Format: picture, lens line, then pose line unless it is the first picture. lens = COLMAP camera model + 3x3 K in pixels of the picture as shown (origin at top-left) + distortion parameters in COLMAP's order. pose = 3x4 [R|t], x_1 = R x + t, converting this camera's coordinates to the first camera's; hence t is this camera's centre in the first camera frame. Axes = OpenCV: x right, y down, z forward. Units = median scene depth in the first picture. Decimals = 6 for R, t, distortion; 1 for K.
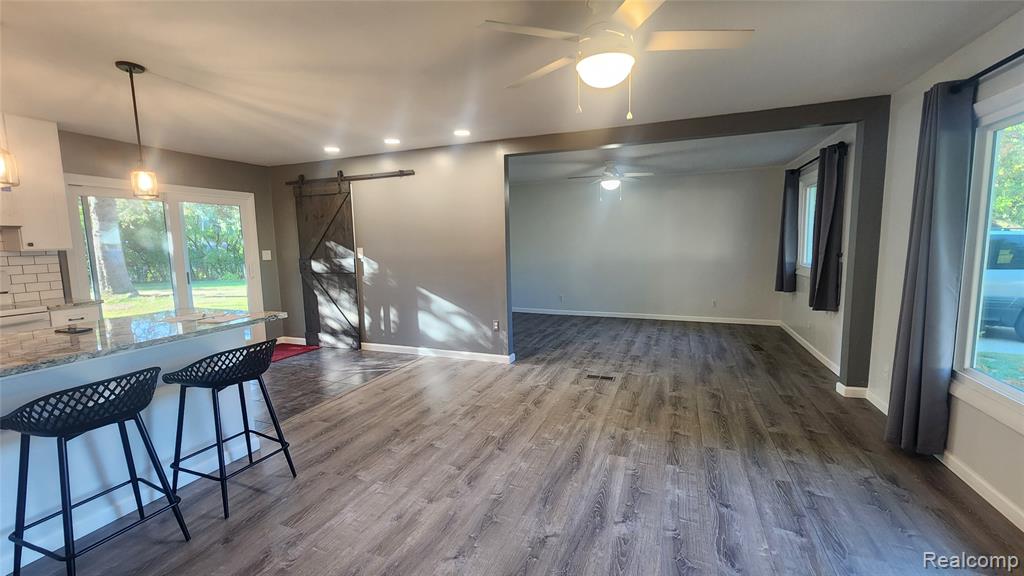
lens RADIAL K [[418.6, 0, 512.0], [0, 418.6, 288.0], [0, 0, 1]] dist [0.000363, -0.000122]
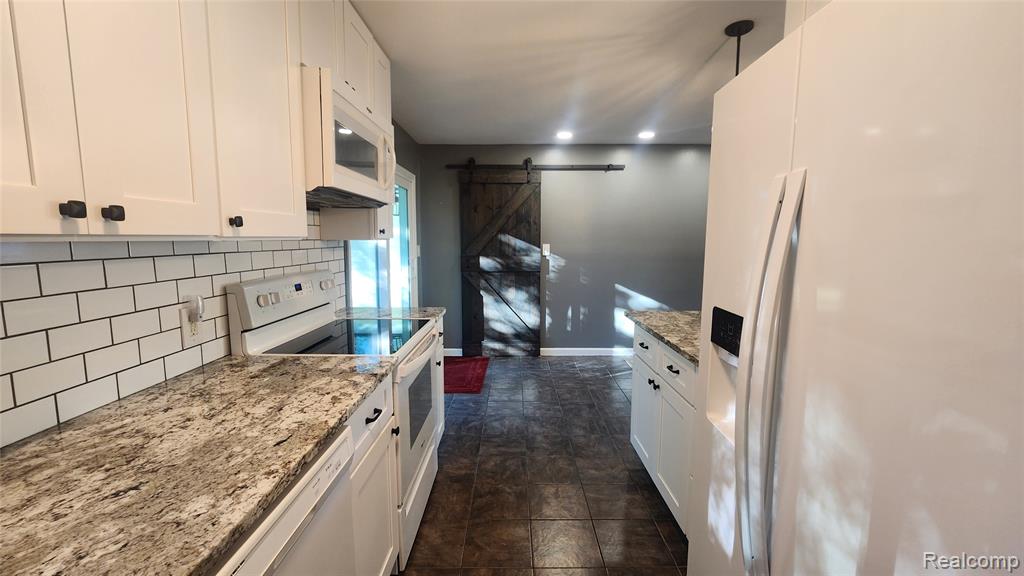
lens RADIAL K [[418.6, 0, 512.0], [0, 418.6, 288.0], [0, 0, 1]] dist [0.000363, -0.000122]
pose [[0.929630, -0.019817, 0.367960, -0.811741], [0.019757, 0.999797, 0.003932, -0.003456], [-0.367963, 0.003614, 0.929833, 0.174875]]
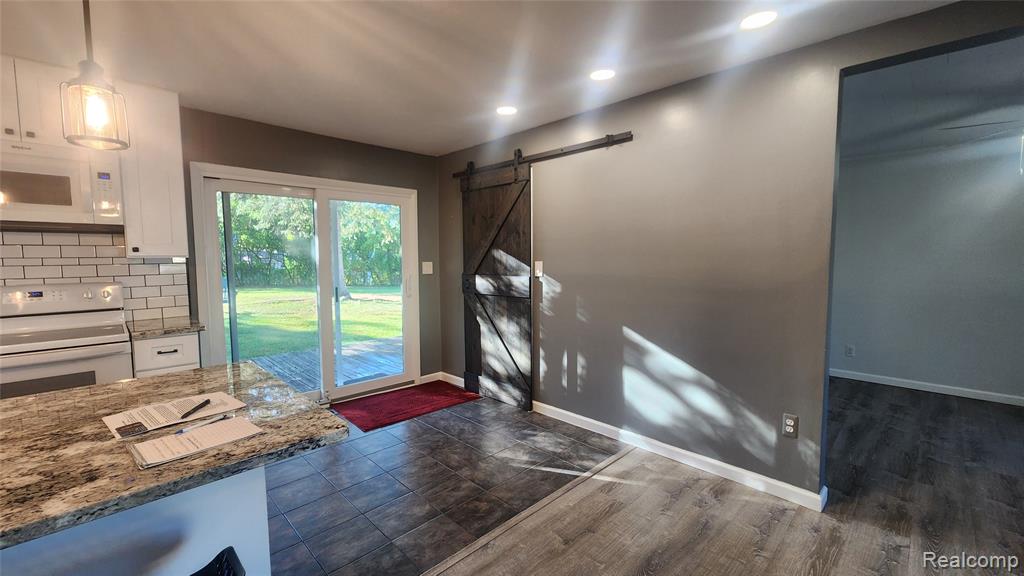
lens RADIAL K [[421.7, 0, 505.4], [0, 421.7, 286.4], [0, 0, 1]] dist [-0.011817, -0.000104]
pose [[0.909602, 0.046237, -0.412900, -0.134928], [-0.059634, 0.998028, -0.019612, -0.040127], [0.411179, 0.042462, 0.910565, 0.376479]]
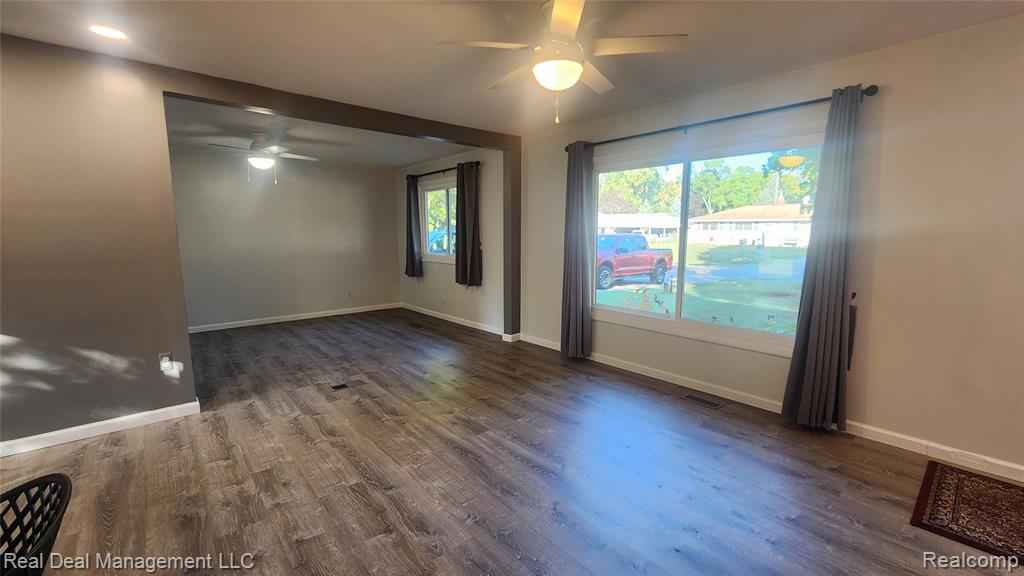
lens RADIAL K [[418.6, 0, 512.0], [0, 418.6, 288.0], [0, 0, 1]] dist [0.000363, -0.000122]
pose [[0.463246, -0.099840, 0.880588, -0.314402], [0.092540, 0.993651, 0.063977, -0.011835], [-0.881385, 0.051852, 0.469544, 0.217378]]
